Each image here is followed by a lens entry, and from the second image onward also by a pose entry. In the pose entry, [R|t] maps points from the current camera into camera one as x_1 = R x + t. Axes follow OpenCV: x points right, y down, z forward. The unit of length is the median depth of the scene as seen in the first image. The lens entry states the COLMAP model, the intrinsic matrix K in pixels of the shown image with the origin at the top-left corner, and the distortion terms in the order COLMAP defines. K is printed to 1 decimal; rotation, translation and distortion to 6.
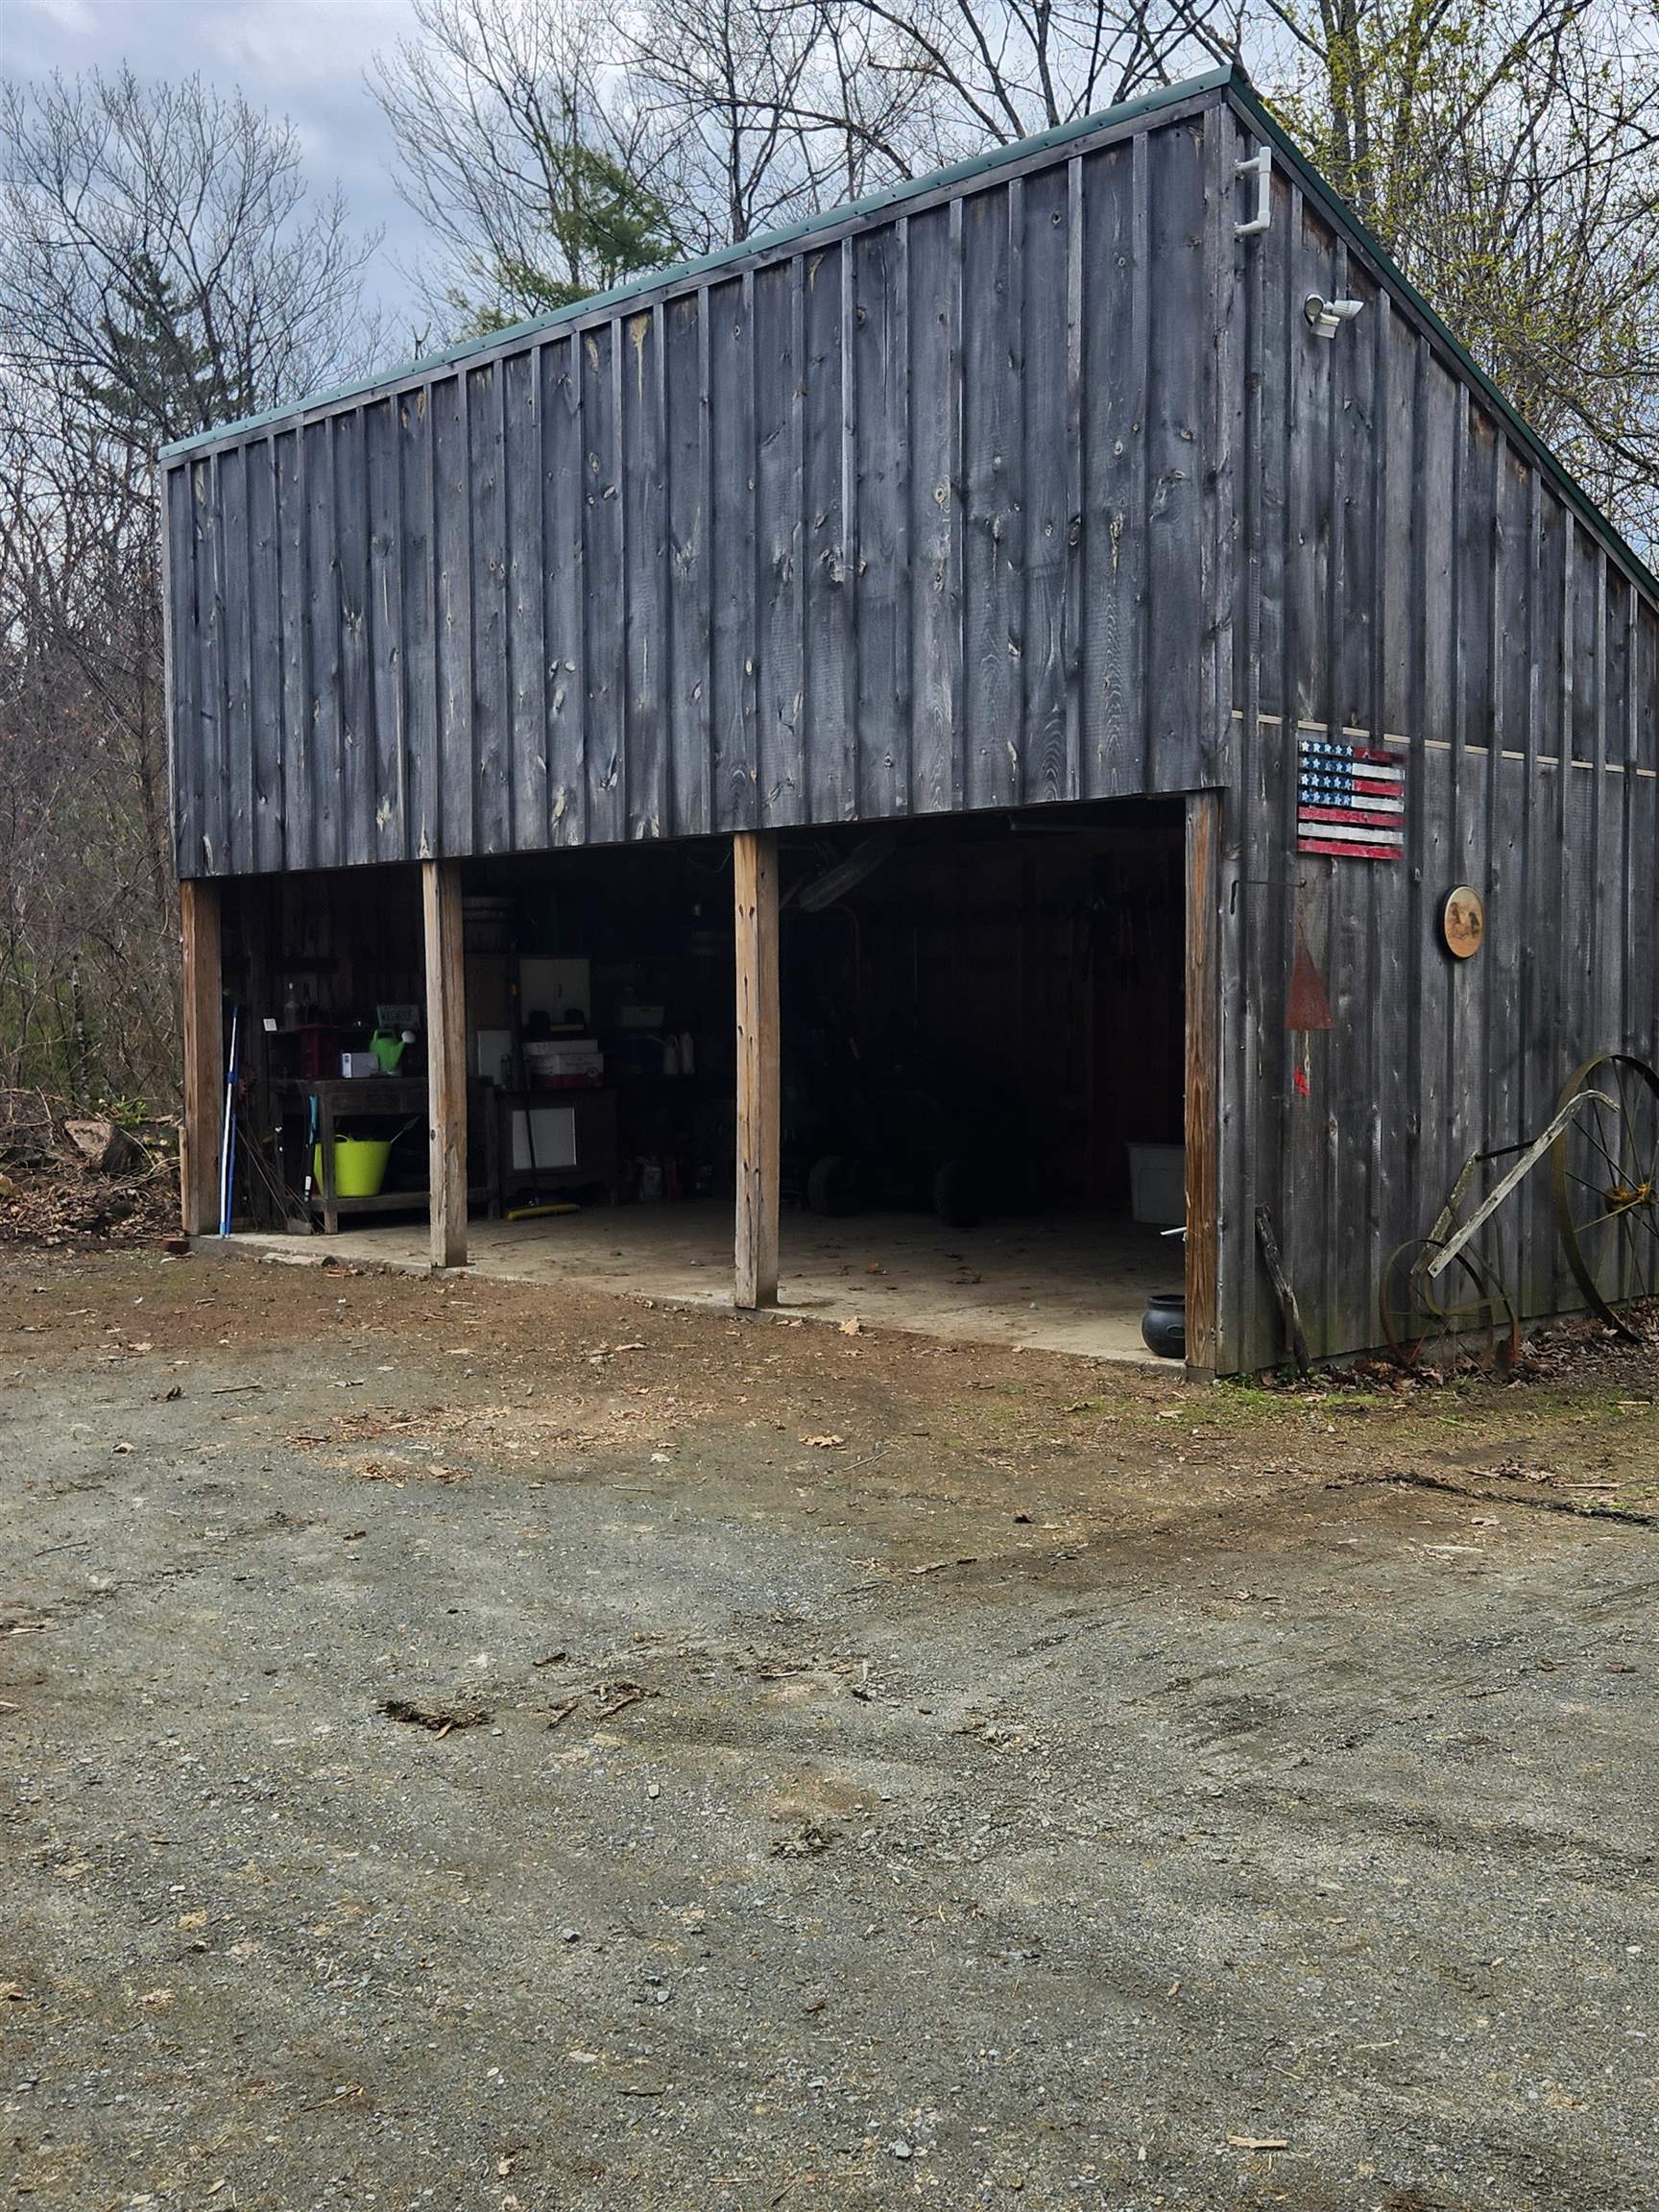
lens RADIAL K [[2344.0, 0, 835.3], [0, 2344.0, 1097.5], [0, 0, 1]] dist [0.076901, 0.000000]
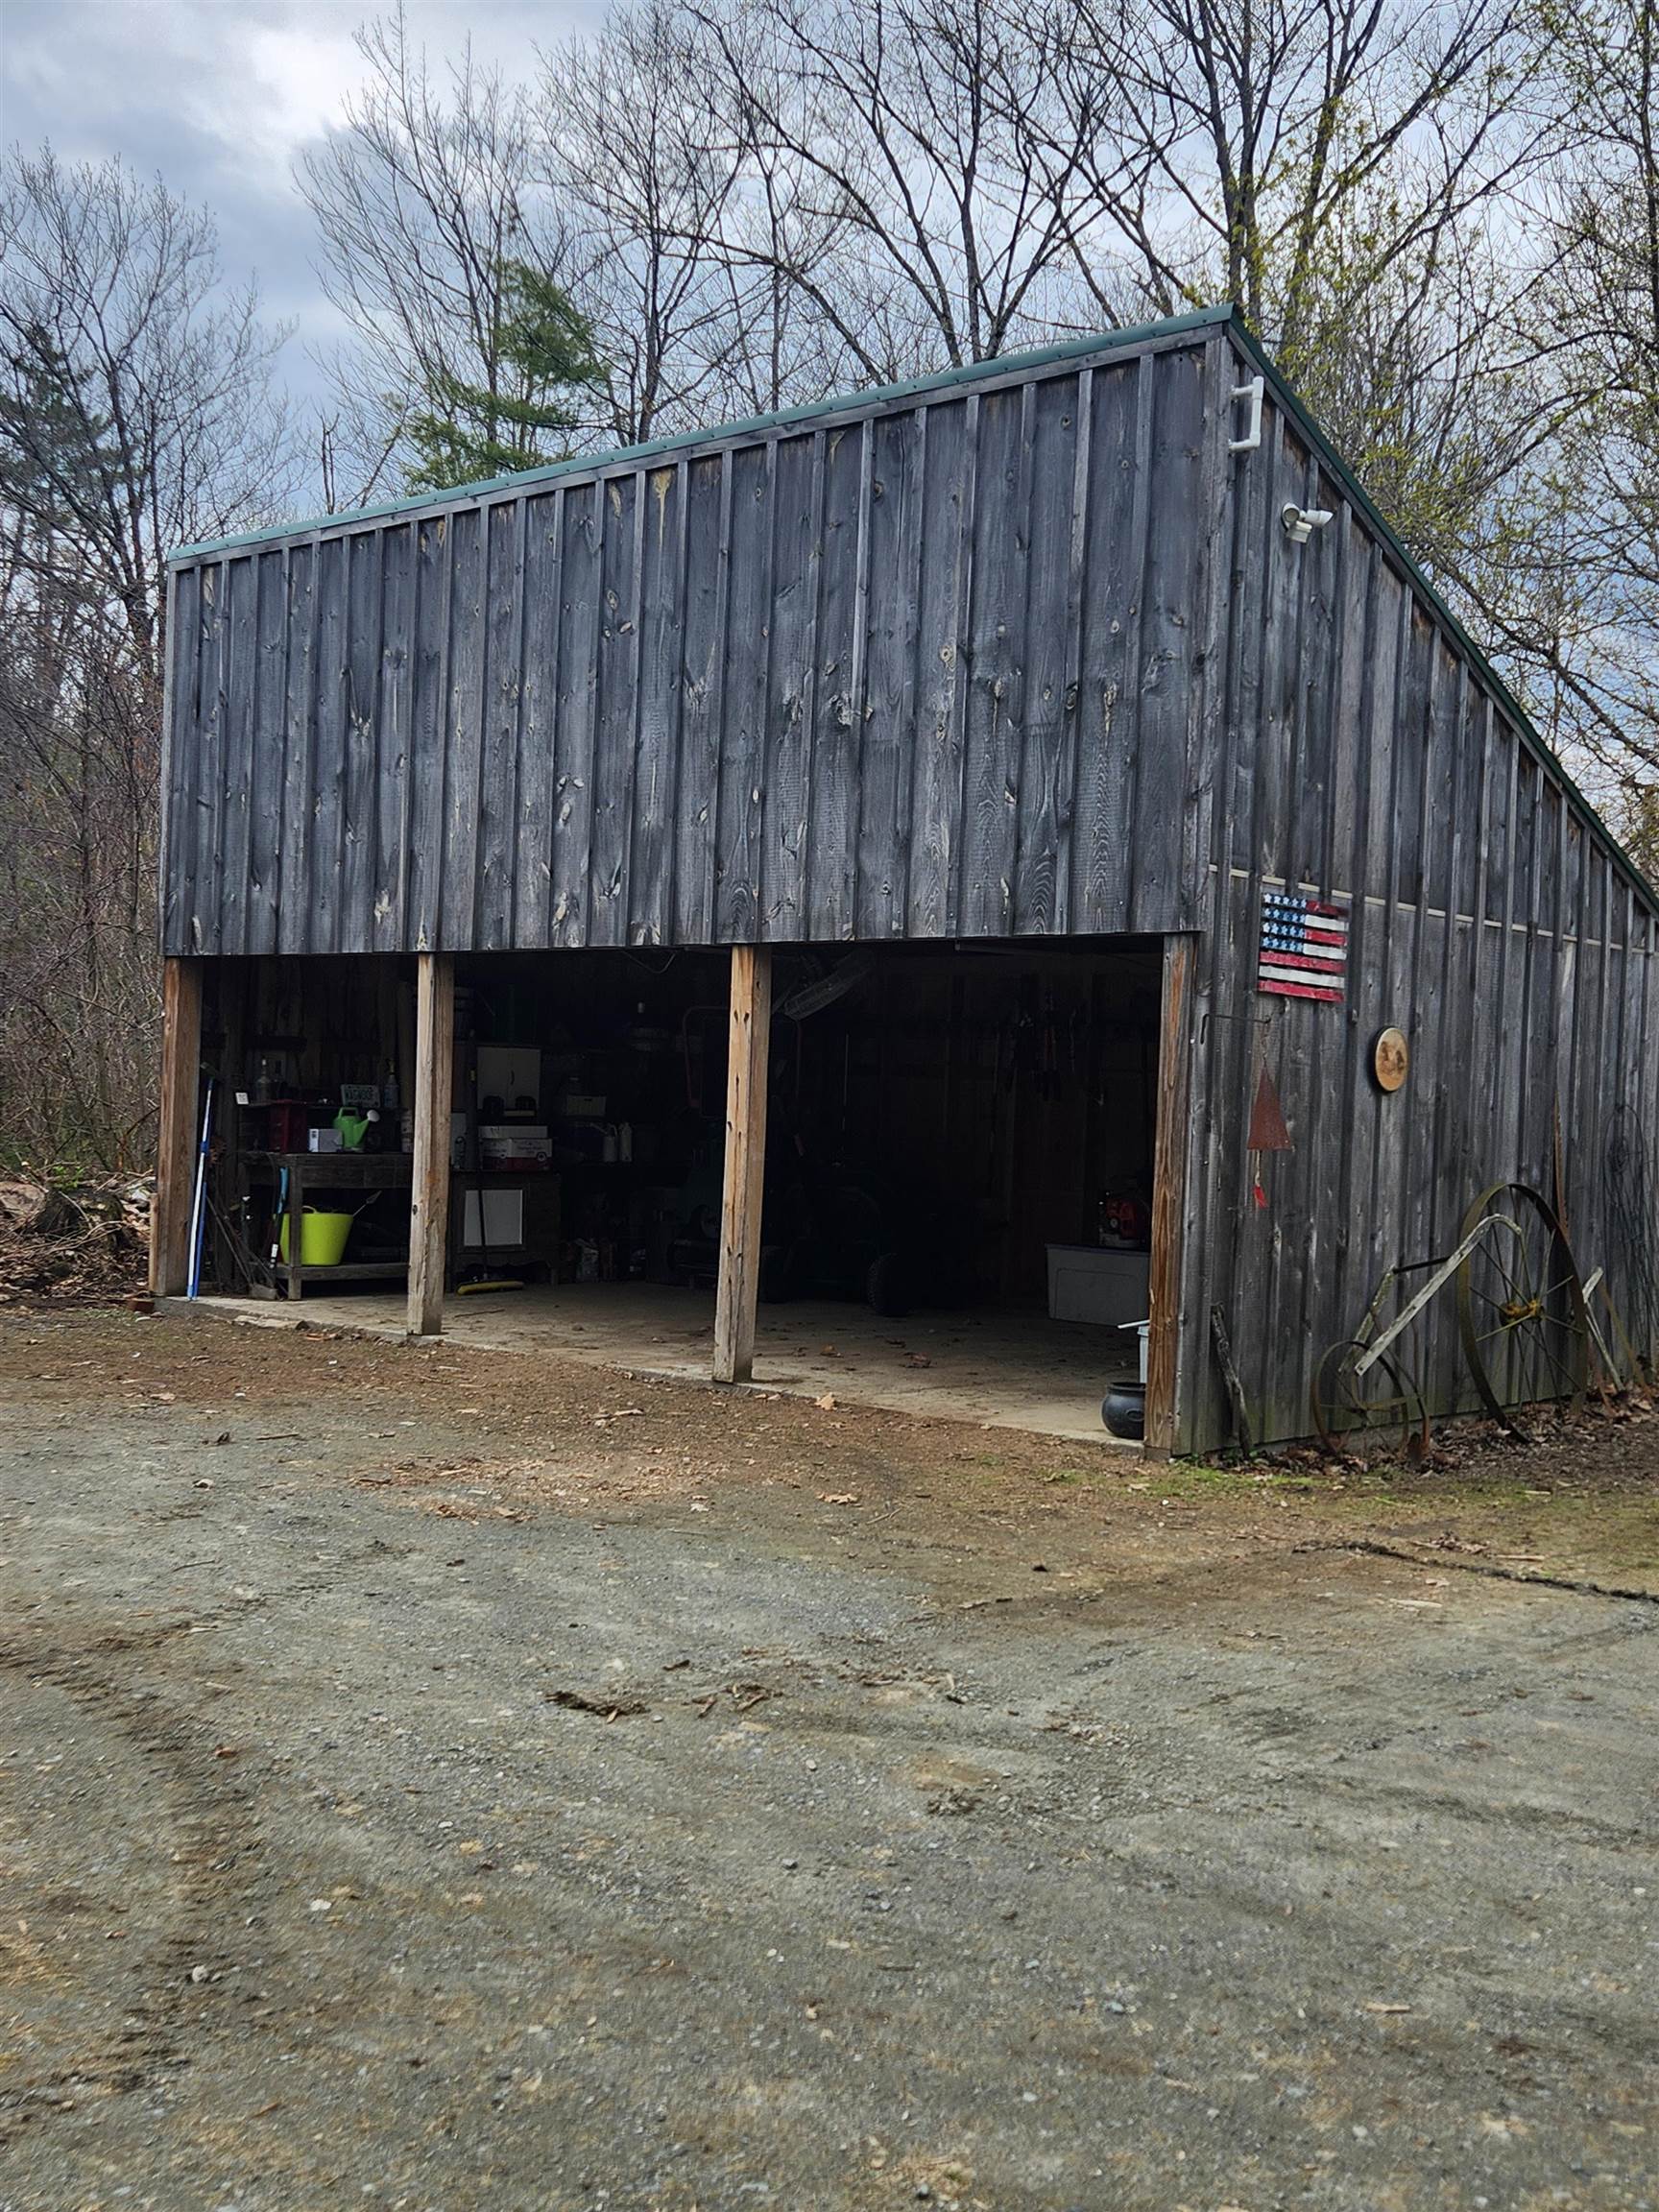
lens RADIAL K [[2344.0, 0, 825.2], [0, 2344.0, 1123.6], [0, 0, 1]] dist [0.076901, 0.000000]
pose [[0.996499, 0.045488, 0.070140, -0.077976], [-0.043424, 0.998586, -0.030679, 0.002019], [-0.071437, 0.027526, 0.997065, -0.094636]]
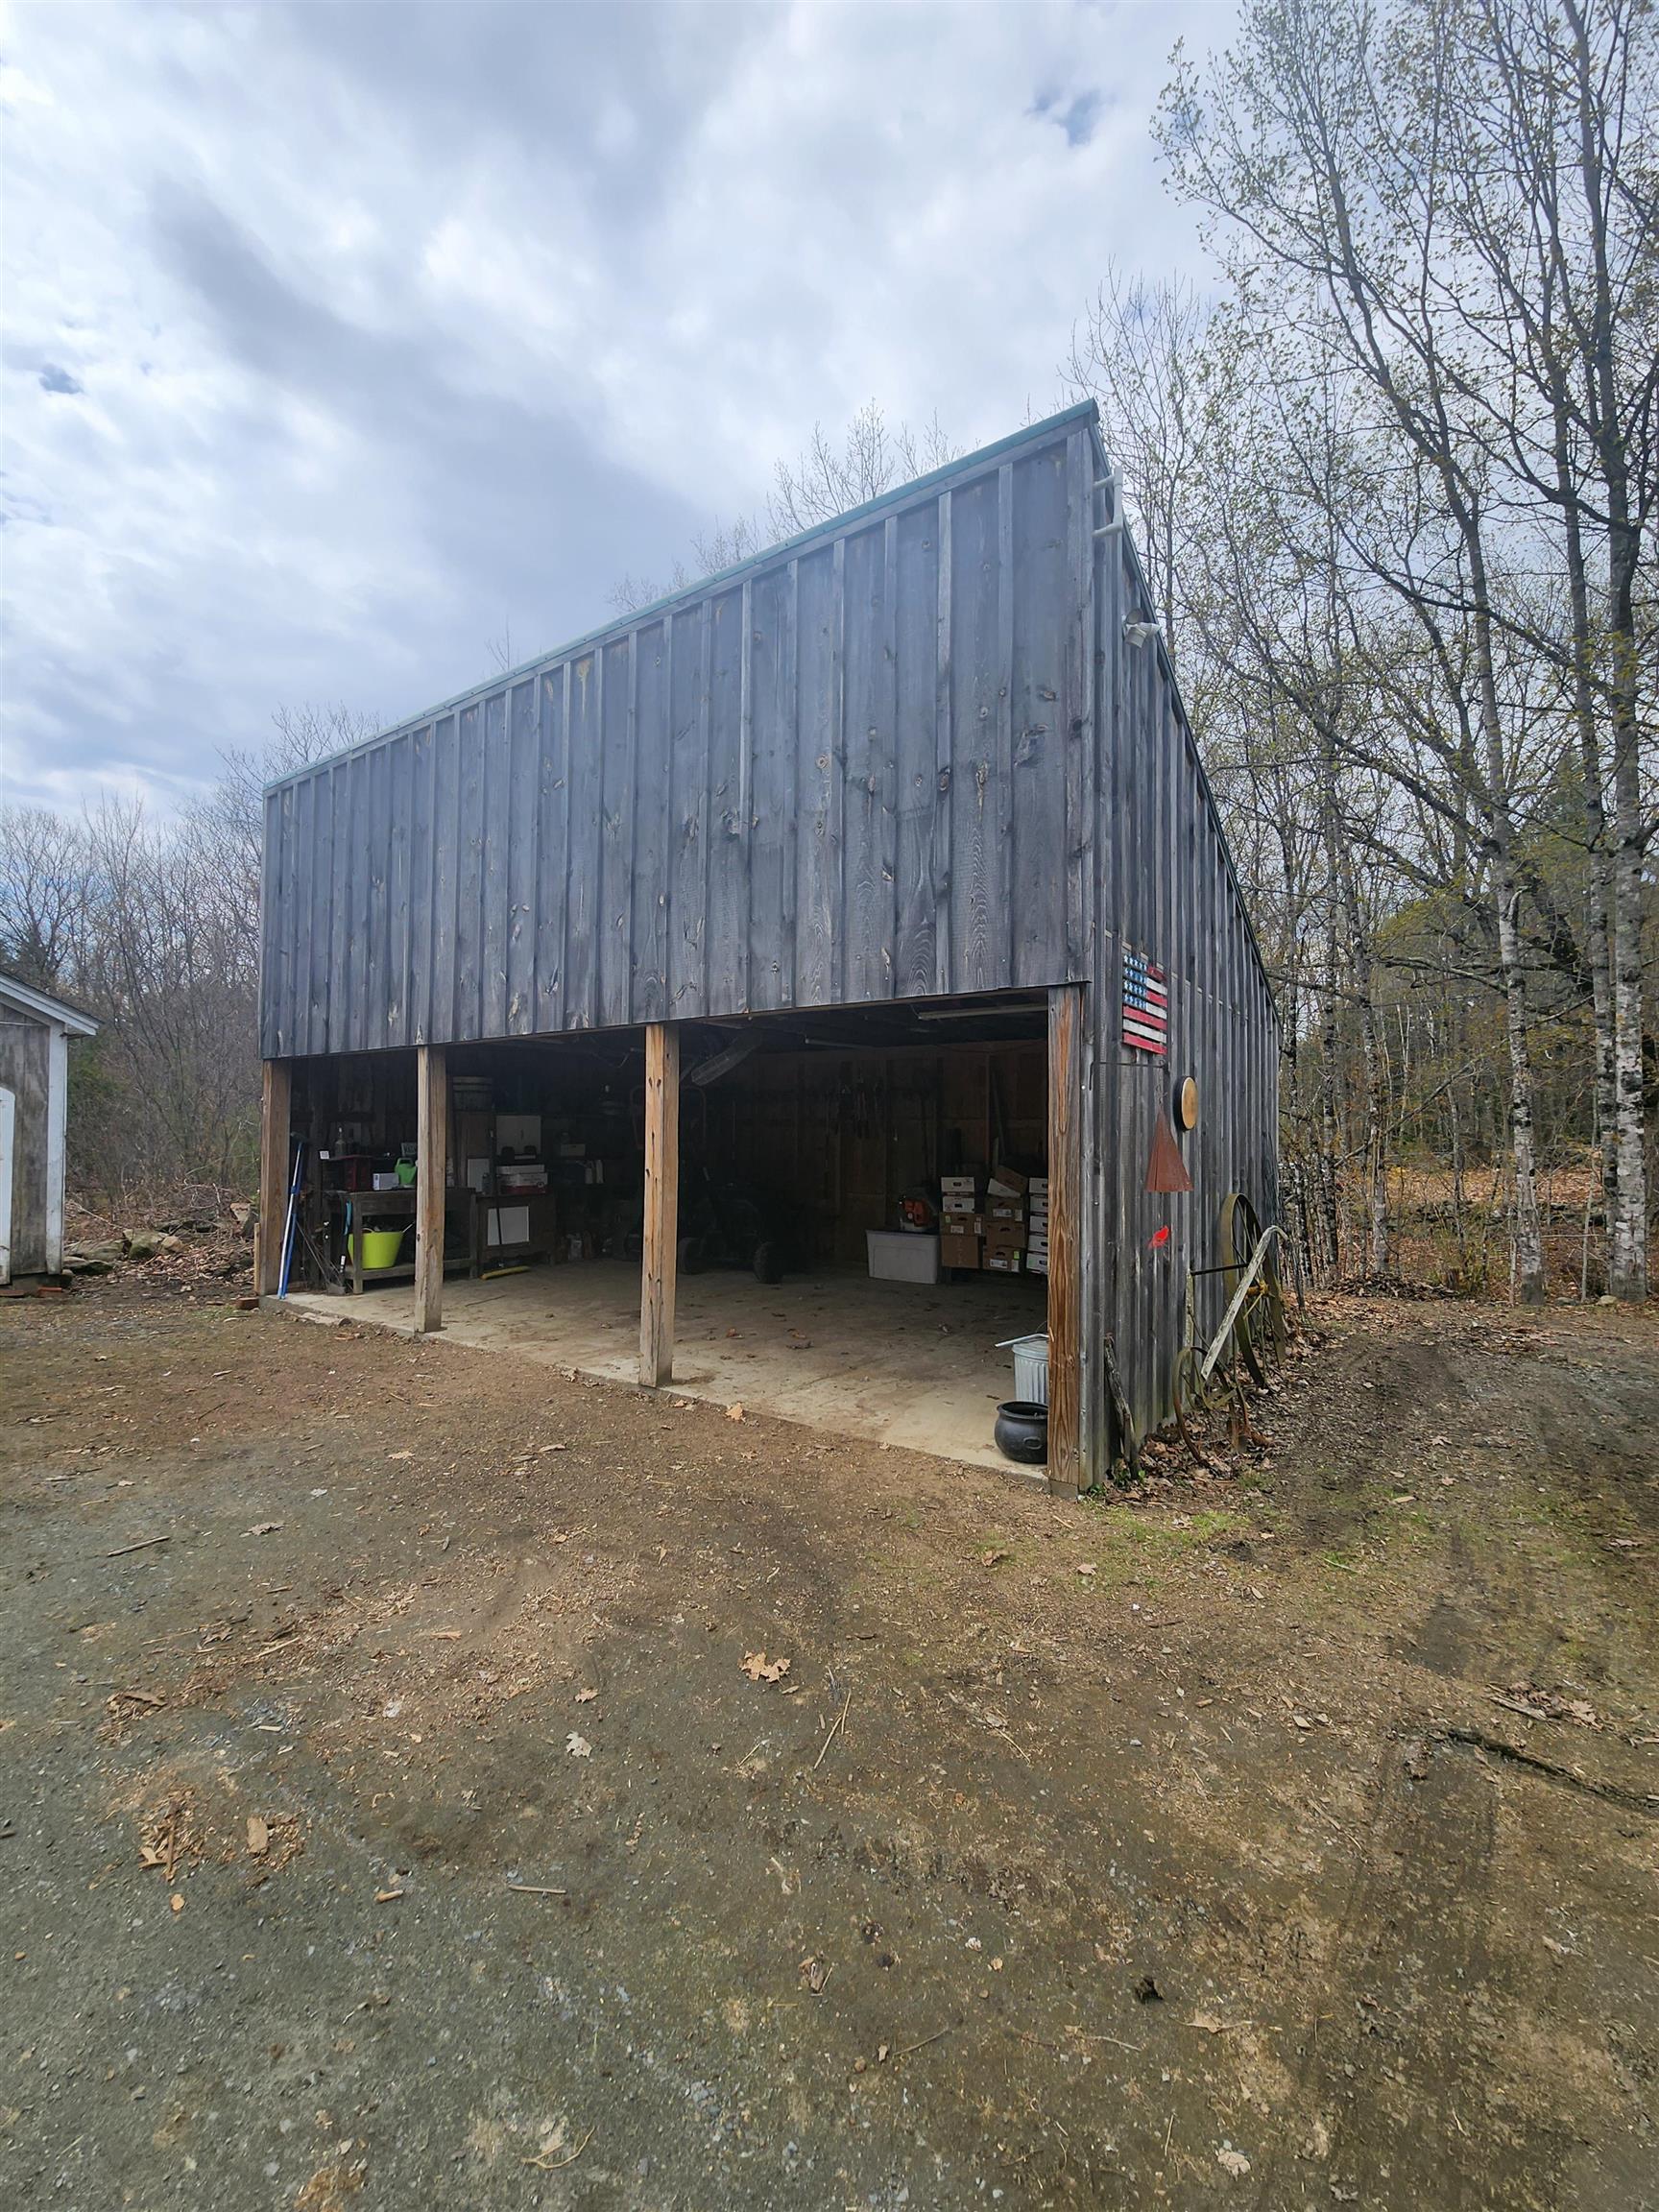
lens RADIAL K [[905.5, 0, 816.1], [0, 905.5, 1108.6], [0, 0, 1]] dist [-0.000132, -0.001266]
pose [[0.983884, 0.020399, 0.177643, -0.041451], [-0.007961, 0.997484, -0.070448, -0.031723], [-0.178633, 0.067899, 0.981570, 0.513749]]
